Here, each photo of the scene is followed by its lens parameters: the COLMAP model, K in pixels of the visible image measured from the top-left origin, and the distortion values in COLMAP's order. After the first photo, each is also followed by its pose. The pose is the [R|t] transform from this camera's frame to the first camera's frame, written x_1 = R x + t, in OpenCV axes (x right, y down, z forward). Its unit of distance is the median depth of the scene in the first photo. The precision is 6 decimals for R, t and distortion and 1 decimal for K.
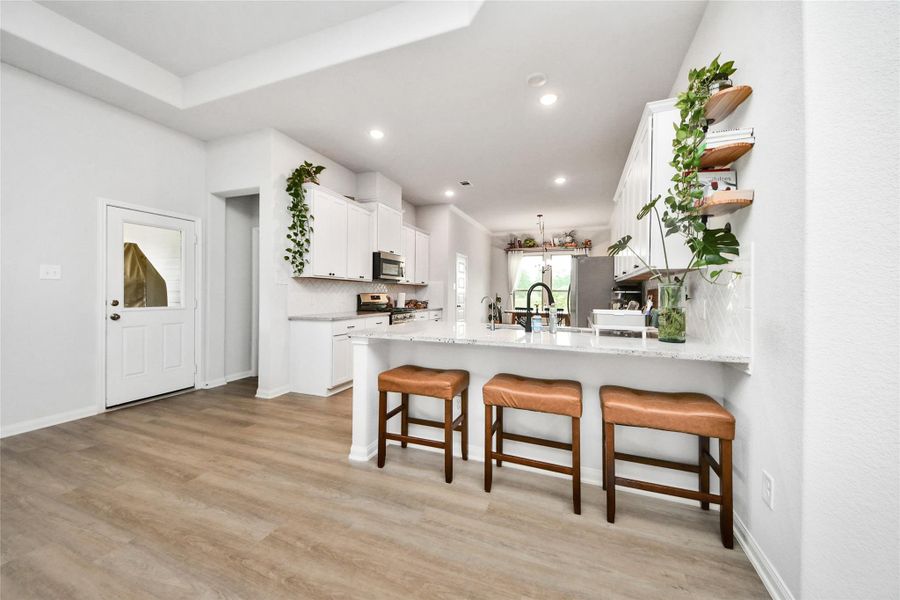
lens RADIAL K [[327.8, 0, 454.3], [0, 327.8, 294.4], [0, 0, 1]] dist [0.022335, -0.007508]
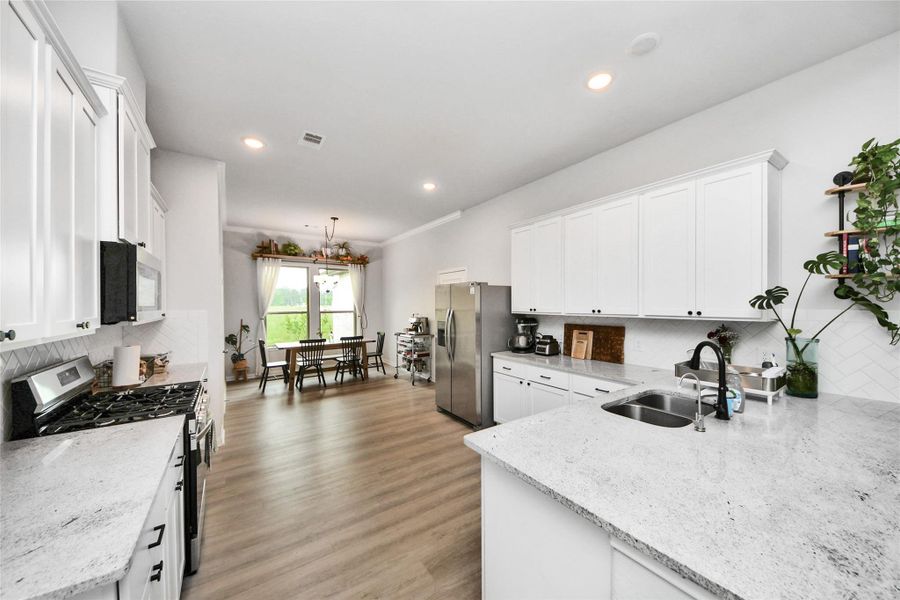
lens RADIAL K [[320.0, 0, 451.9], [0, 320.0, 301.3], [0, 0, 1]] dist [0.054752, -0.024198]
pose [[0.567109, -0.010446, 0.823576, -0.397893], [0.014851, 0.999887, 0.002456, -0.084703], [-0.823509, 0.010839, 0.567200, 0.670314]]
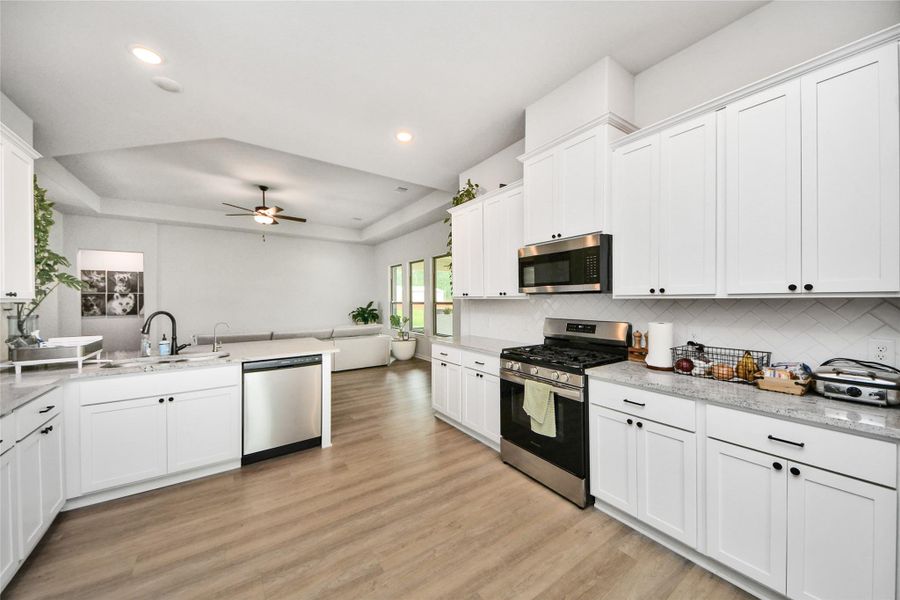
lens RADIAL K [[320.0, 0, 451.9], [0, 320.0, 301.3], [0, 0, 1]] dist [0.054752, -0.024198]
pose [[-0.565225, 0.004856, -0.824923, 0.388717], [0.002587, 0.999988, 0.004114, -0.044312], [0.824933, 0.000191, -0.565231, 1.520668]]
